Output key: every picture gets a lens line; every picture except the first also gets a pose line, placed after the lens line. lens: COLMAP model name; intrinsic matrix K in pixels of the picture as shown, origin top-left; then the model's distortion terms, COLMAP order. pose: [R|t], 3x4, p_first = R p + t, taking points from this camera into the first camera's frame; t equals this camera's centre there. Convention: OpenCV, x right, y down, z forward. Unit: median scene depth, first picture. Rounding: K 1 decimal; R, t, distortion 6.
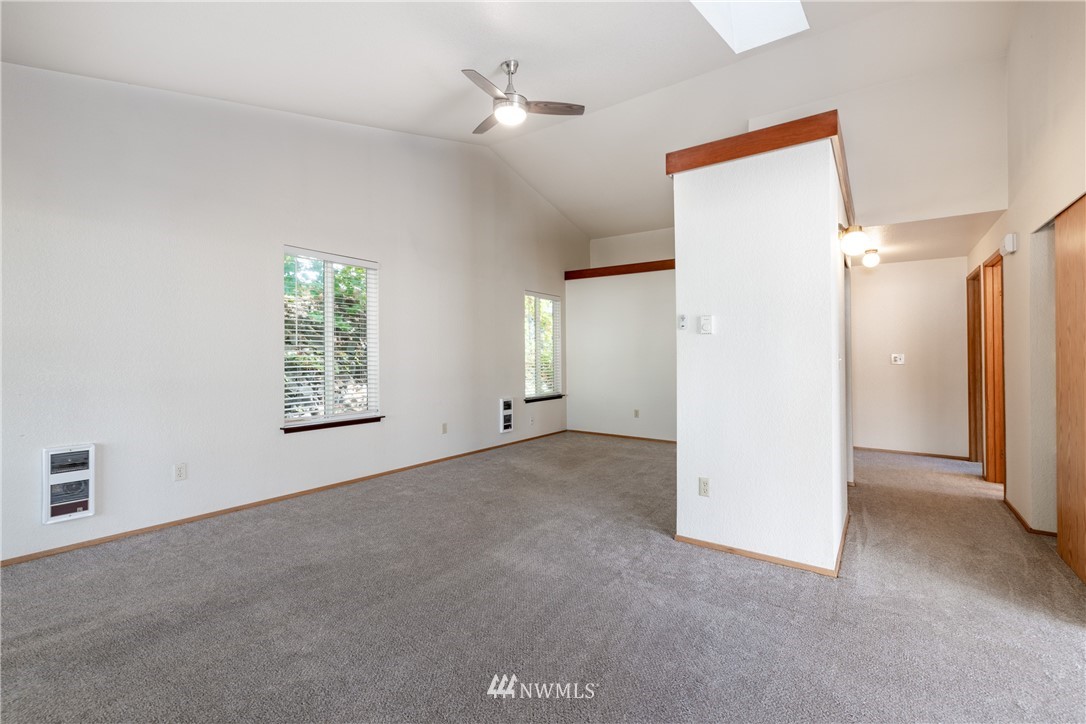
lens RADIAL K [[471.5, 0, 543.1], [0, 471.5, 355.3], [0, 0, 1]] dist [0.000609, -0.000181]
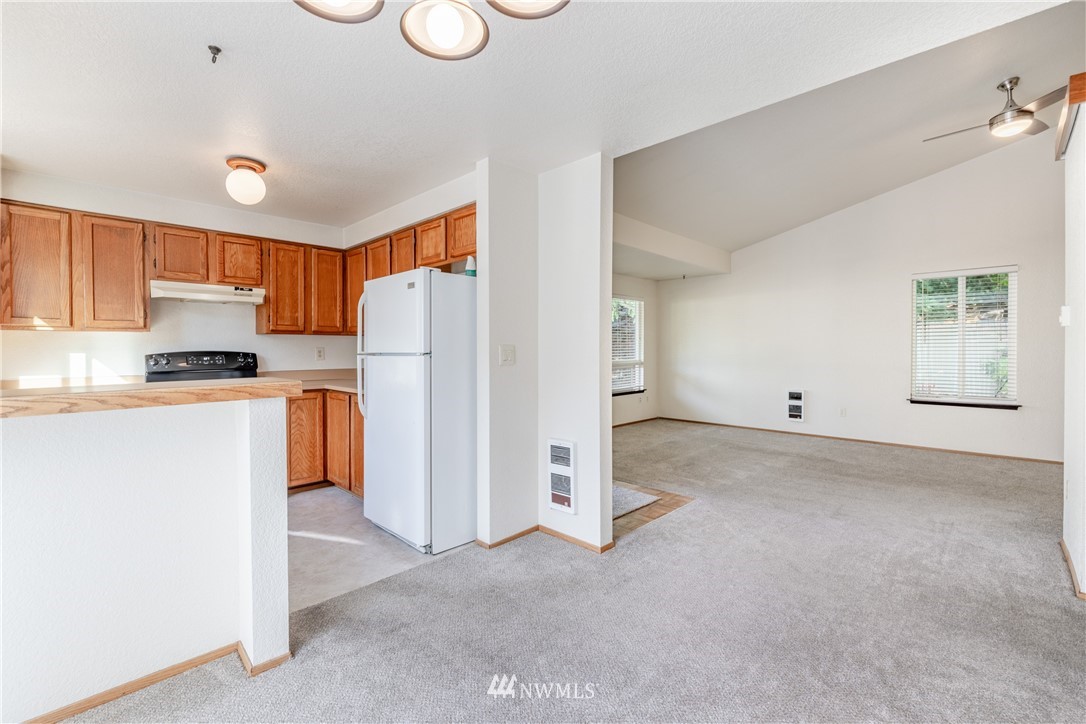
lens RADIAL K [[471.5, 0, 543.1], [0, 471.5, 355.3], [0, 0, 1]] dist [0.000609, -0.000181]
pose [[-0.150449, 0.008860, -0.988578, 1.161863], [0.003027, 0.999959, 0.008501, 0.001265], [0.988613, -0.001713, -0.150469, 0.099154]]
